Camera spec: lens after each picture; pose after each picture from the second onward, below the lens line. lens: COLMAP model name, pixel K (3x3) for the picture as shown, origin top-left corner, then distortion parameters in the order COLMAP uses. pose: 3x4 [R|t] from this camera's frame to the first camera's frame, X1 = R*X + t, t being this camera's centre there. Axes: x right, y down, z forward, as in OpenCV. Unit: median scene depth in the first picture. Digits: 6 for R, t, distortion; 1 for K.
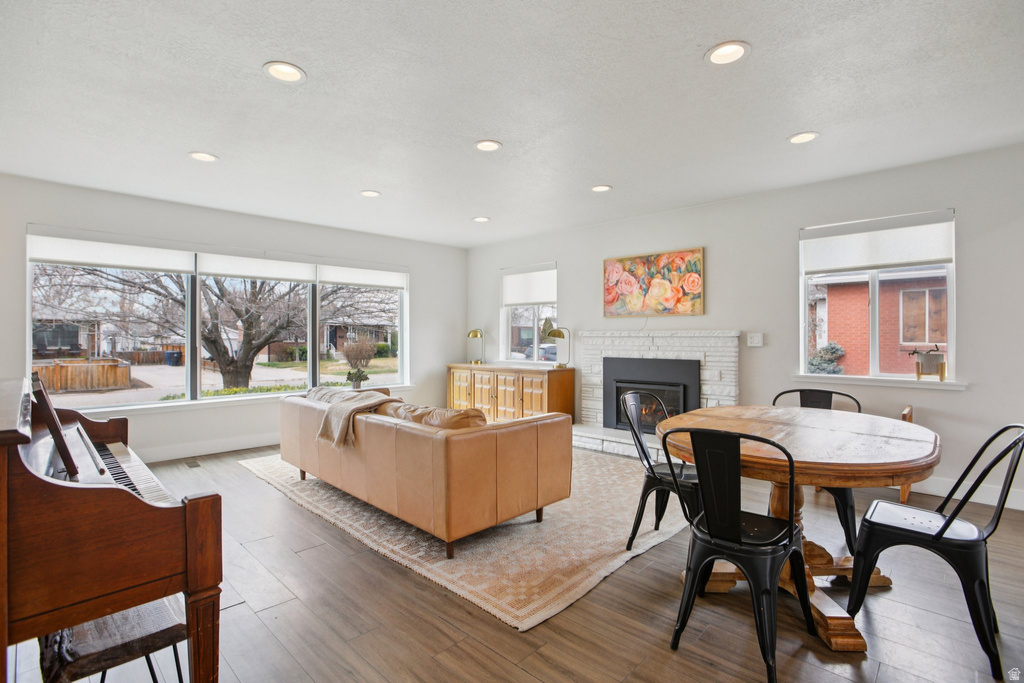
lens RADIAL K [[485.3, 0, 513.9], [0, 485.3, 338.2], [0, 0, 1]] dist [-0.058079, 0.027760]
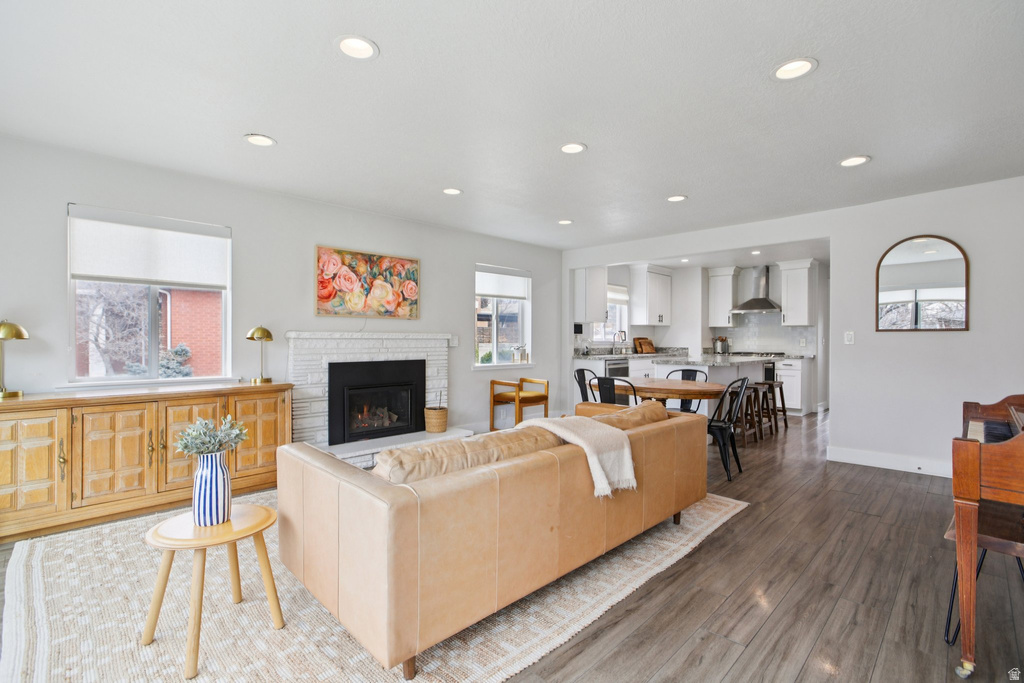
lens RADIAL K [[477.3, 0, 510.4], [0, 477.3, 338.9], [0, 0, 1]] dist [-0.052087, 0.016915]
pose [[0.025690, 0.002495, 0.999667, -0.665403], [0.000506, 0.999997, -0.002508, -0.000232], [-0.999670, 0.000570, 0.025689, 0.701642]]
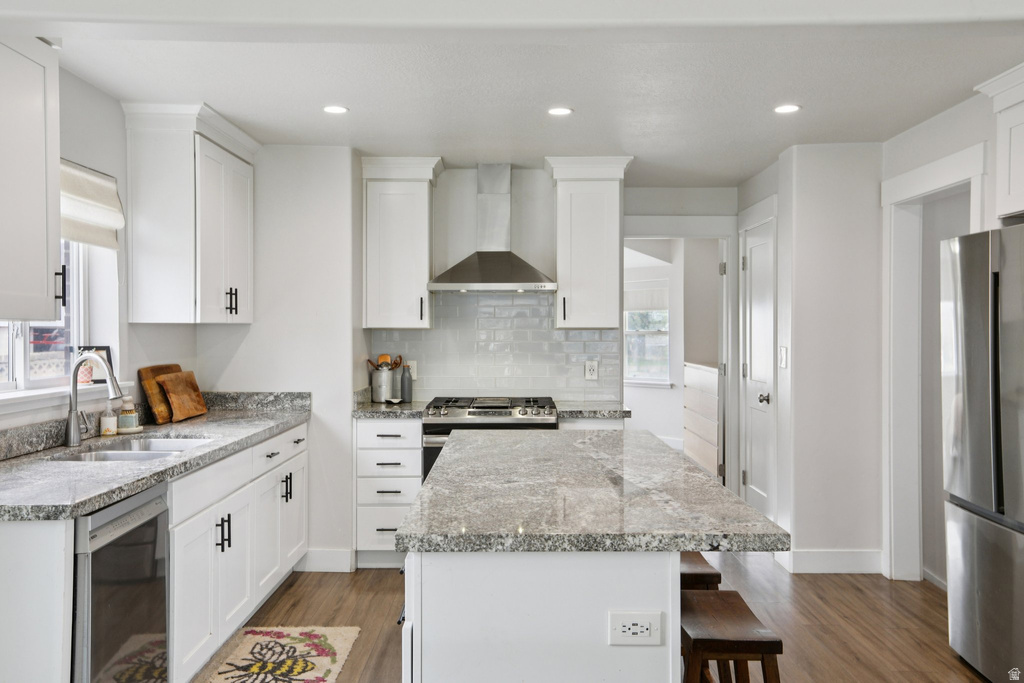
lens RADIAL K [[878.5, 0, 513.9], [0, 878.5, 334.7], [0, 0, 1]] dist [0.014019, 0.153550]
pose [[-0.682082, -0.005903, 0.731252, 0.138987], [0.001484, 0.999954, 0.009456, -0.048634], [-0.731275, 0.007535, -0.682042, 0.631894]]
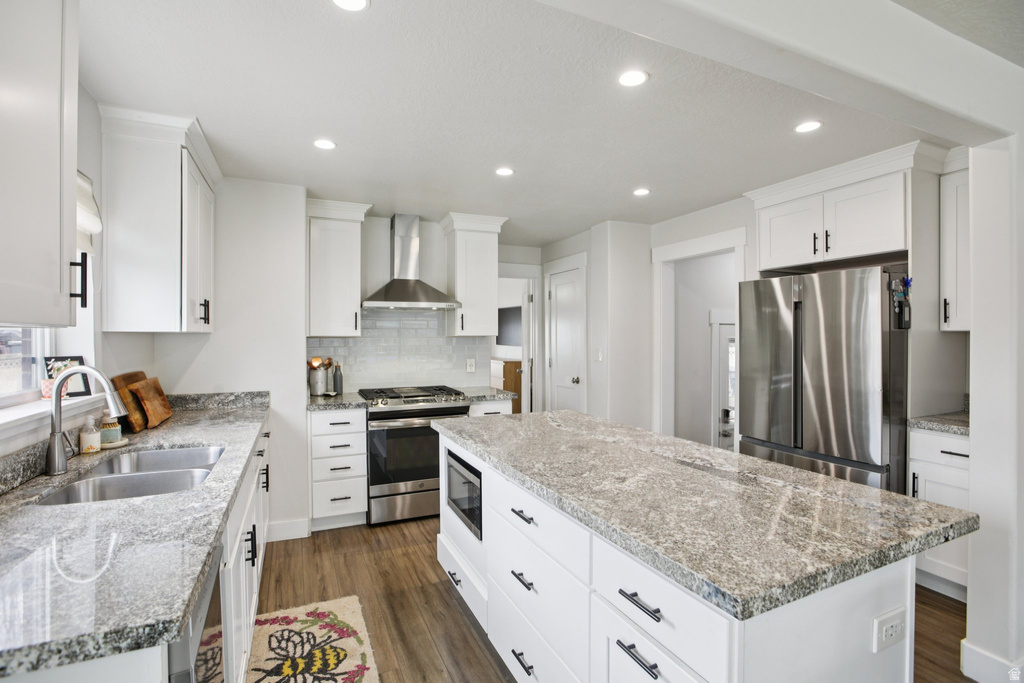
lens RADIAL K [[485.3, 0, 513.9], [0, 485.3, 338.2], [0, 0, 1]] dist [-0.058079, 0.027760]
pose [[-0.924740, -0.000383, 0.380600, 0.488177], [0.002601, 0.999970, 0.007326, -0.048462], [-0.380591, 0.007764, -0.924711, 0.583922]]
